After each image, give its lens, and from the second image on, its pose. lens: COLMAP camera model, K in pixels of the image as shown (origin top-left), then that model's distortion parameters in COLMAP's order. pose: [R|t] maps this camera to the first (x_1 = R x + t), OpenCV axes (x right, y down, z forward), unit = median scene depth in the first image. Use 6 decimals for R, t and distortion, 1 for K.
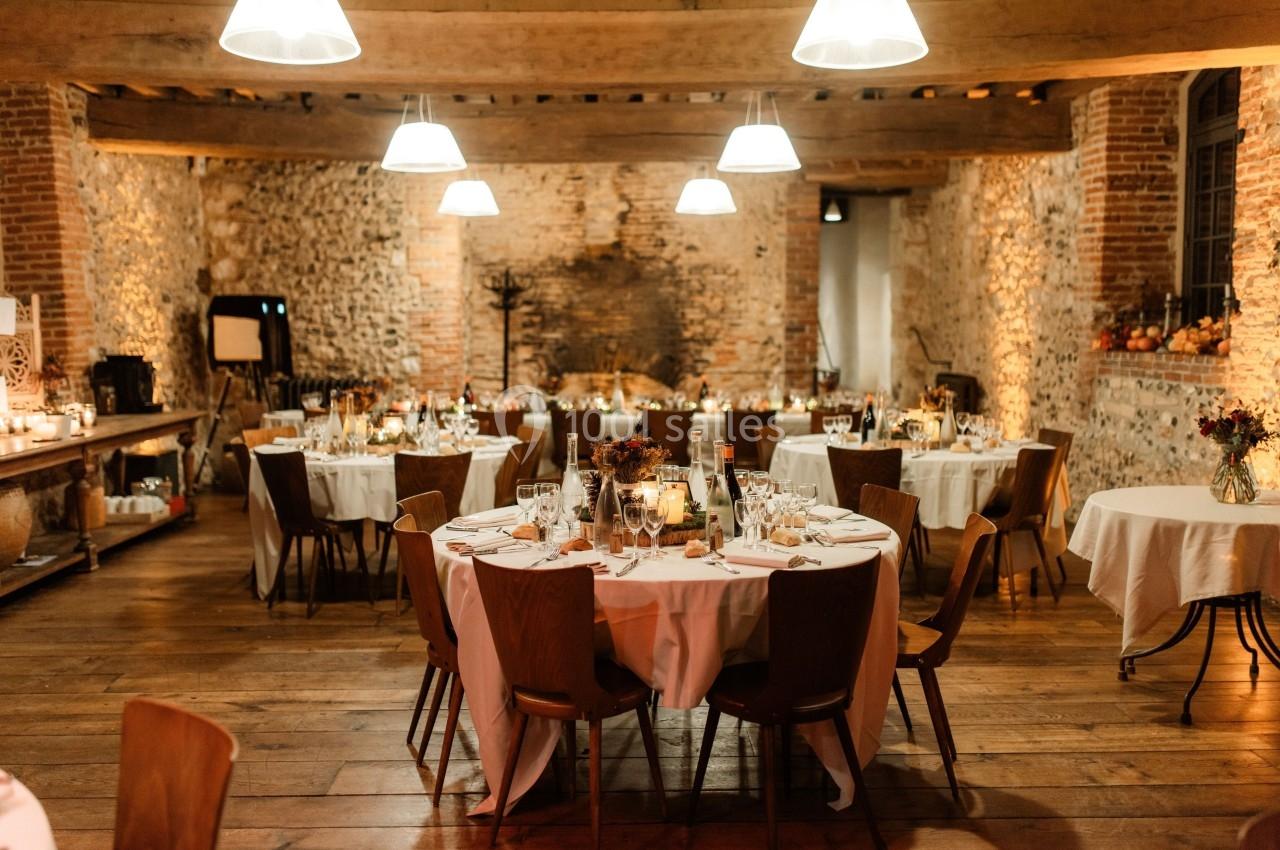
lens RADIAL K [[1220.8, 0, 640.0], [0, 1220.8, 425.0], [0, 0, 1]] dist [0.001737, 0.006139]
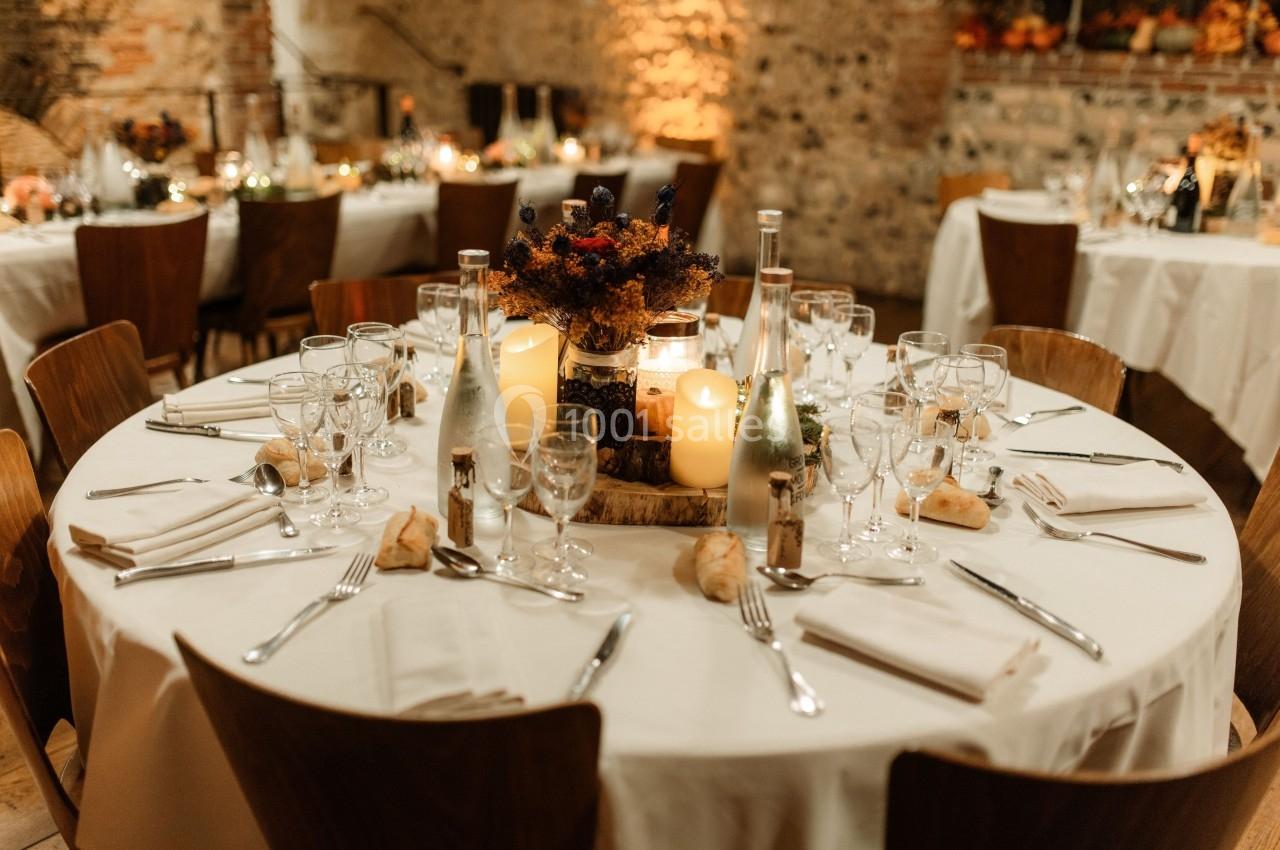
lens RADIAL K [[1220.8, 0, 640.0], [0, 1220.8, 425.0], [0, 0, 1]] dist [0.001737, 0.006139]
pose [[0.626052, -0.228054, 0.745688, -0.224850], [0.042657, 0.964862, 0.259271, -0.029576], [-0.778614, -0.130508, 0.613782, 0.477943]]
